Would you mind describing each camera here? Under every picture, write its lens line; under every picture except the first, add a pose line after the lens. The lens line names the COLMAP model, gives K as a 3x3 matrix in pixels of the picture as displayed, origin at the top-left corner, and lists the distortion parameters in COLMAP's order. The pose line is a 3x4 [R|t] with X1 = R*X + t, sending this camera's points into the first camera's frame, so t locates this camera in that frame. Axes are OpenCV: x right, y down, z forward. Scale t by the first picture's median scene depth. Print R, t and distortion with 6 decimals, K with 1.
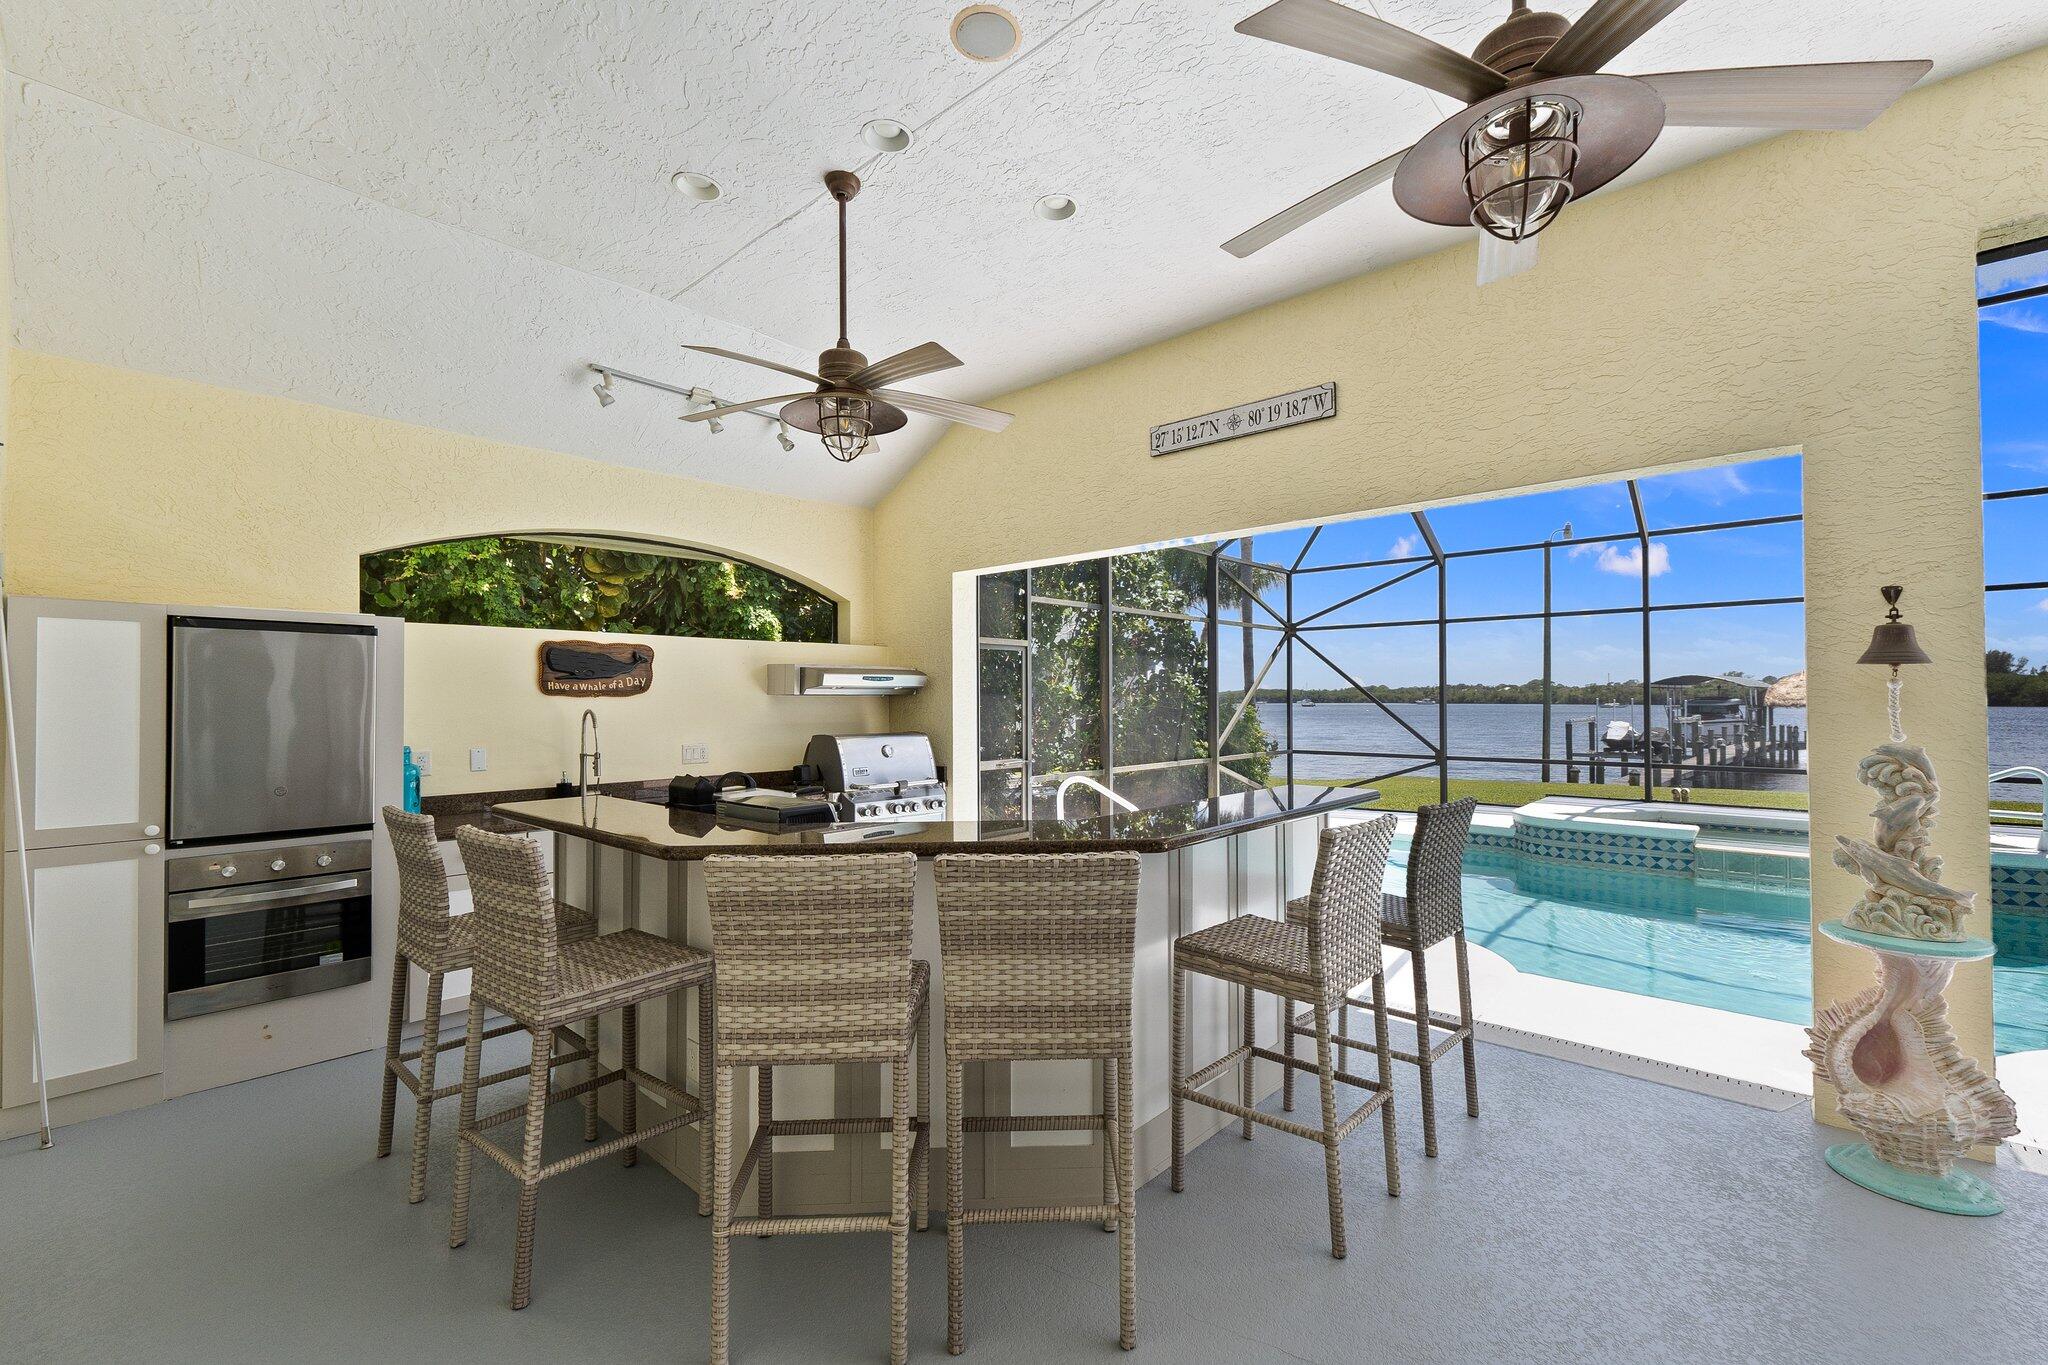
lens RADIAL K [[855.7, 0, 1031.3], [0, 855.7, 686.1], [0, 0, 1]] dist [0.008887, -0.000449]
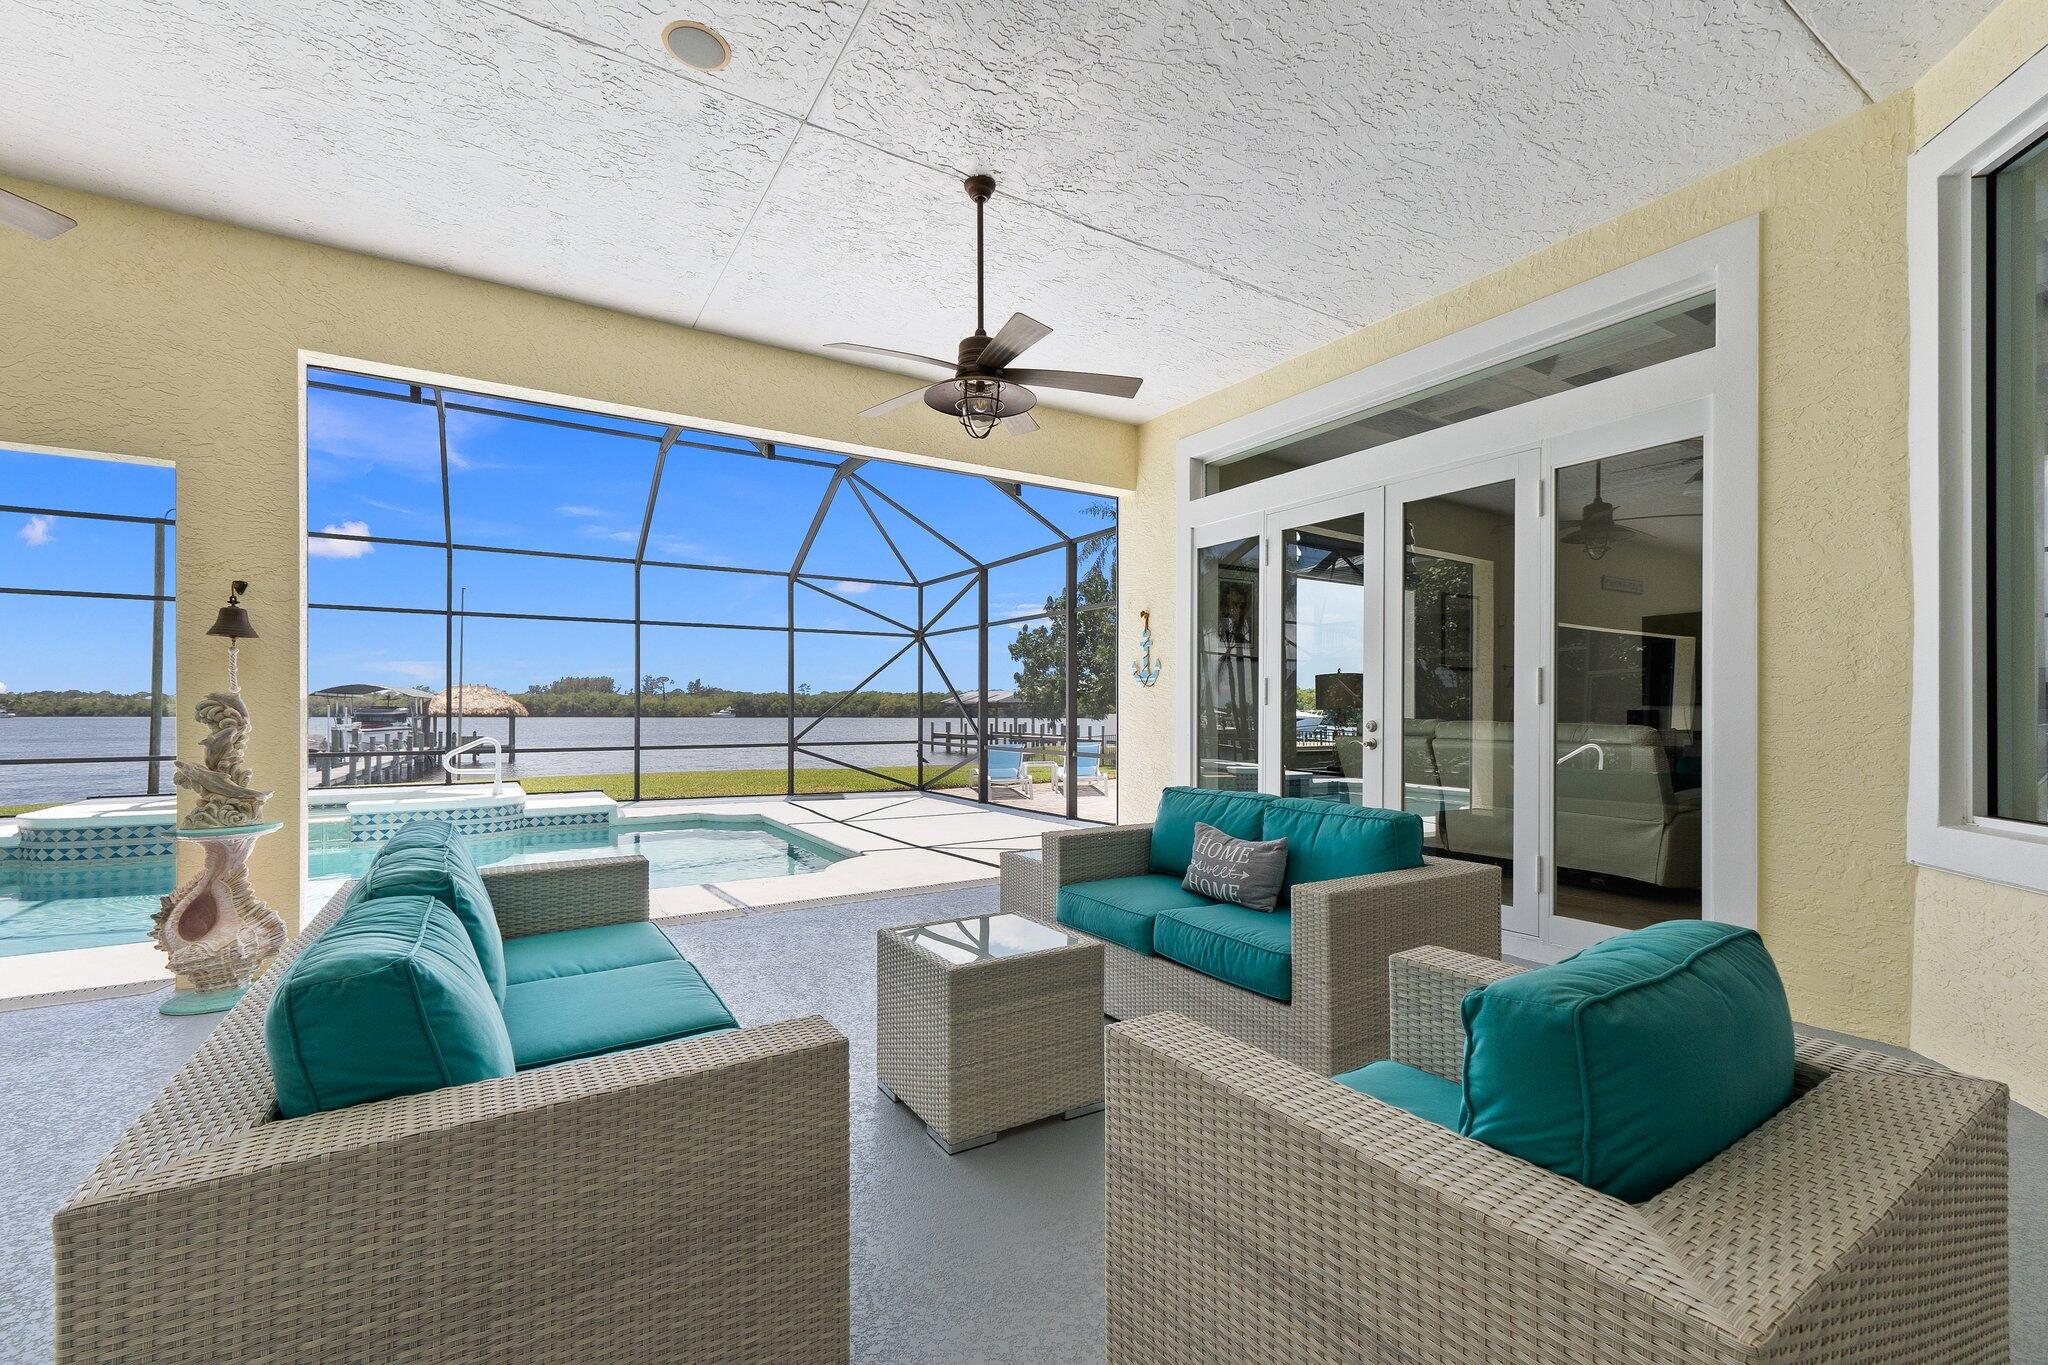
lens RADIAL K [[855.7, 0, 1019.9], [0, 855.7, 709.6], [0, 0, 1]] dist [0.008887, -0.000449]
pose [[0.271554, 0.005614, 0.962407, 0.009216], [-0.017557, 0.999845, -0.000879, 0.066808], [-0.962263, -0.016658, 0.271611, -0.563603]]
